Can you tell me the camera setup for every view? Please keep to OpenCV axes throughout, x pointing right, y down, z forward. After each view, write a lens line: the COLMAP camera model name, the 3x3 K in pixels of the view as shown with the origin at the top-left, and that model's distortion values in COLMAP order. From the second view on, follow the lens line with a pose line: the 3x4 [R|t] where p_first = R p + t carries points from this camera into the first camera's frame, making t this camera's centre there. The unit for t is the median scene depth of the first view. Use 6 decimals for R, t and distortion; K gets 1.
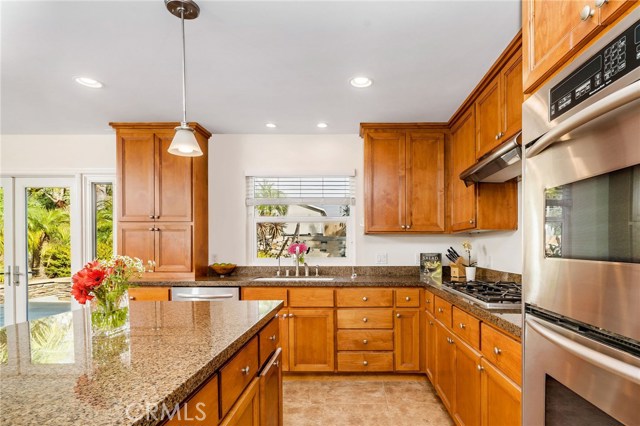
lens RADIAL K [[345.6, 0, 348.9], [0, 345.6, 249.2], [0, 0, 1]] dist [-0.036507, -0.000095]
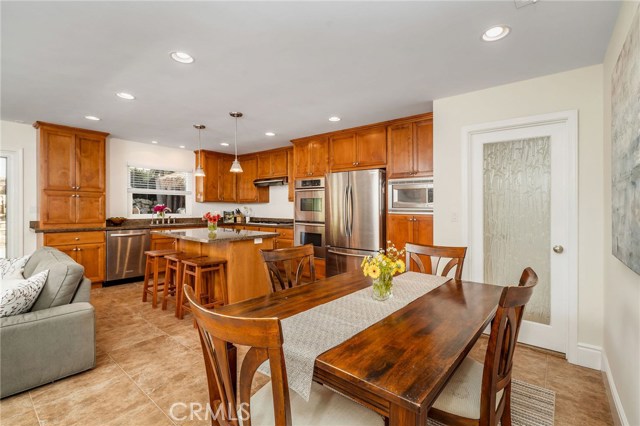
lens RADIAL K [[292.1, 0, 322.9], [0, 292.1, 213.4], [0, 0, 1]] dist [-0.000367, 0.000068]
pose [[0.628811, -0.007788, 0.777519, -0.881090], [-0.003715, 0.999908, 0.013021, 0.000244], [-0.777549, -0.011076, 0.628724, -0.689240]]
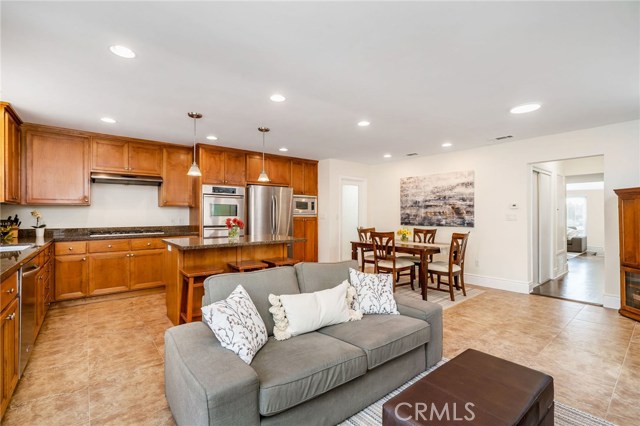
lens RADIAL K [[292.1, 0, 322.9], [0, 292.1, 213.4], [0, 0, 1]] dist [-0.000367, 0.000068]
pose [[-0.637077, 0.001672, 0.770798, -1.325763], [0.005633, 0.999981, 0.002486, -0.008280], [-0.770779, 0.005925, -0.637075, 0.814147]]
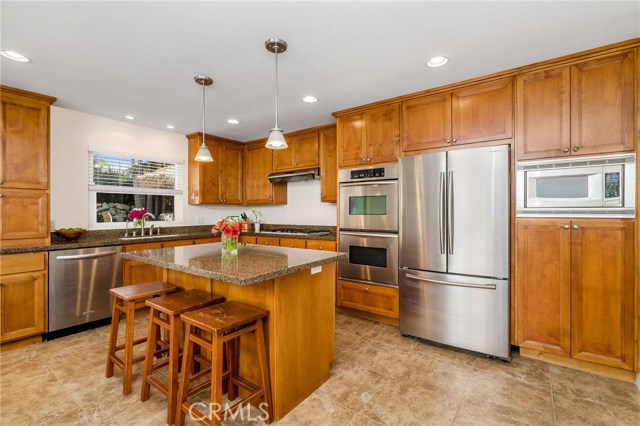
lens RADIAL K [[294.5, 0, 324.3], [0, 294.5, 210.5], [0, 0, 1]] dist [-0.001794, 0.000362]
pose [[0.586143, 0.001533, 0.810206, -0.686586], [0.009538, 0.999916, -0.008792, 0.000030], [-0.810152, 0.012881, 0.586079, -0.211894]]
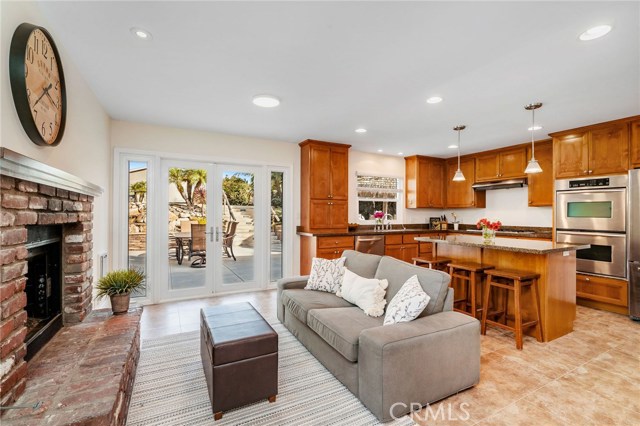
lens RADIAL K [[292.1, 0, 322.9], [0, 292.1, 213.4], [0, 0, 1]] dist [-0.000367, 0.000068]
pose [[0.878633, 0.006172, 0.477458, -1.283707], [-0.002715, 0.999965, -0.007931, 0.003254], [-0.477490, 0.005672, 0.878619, -0.269801]]
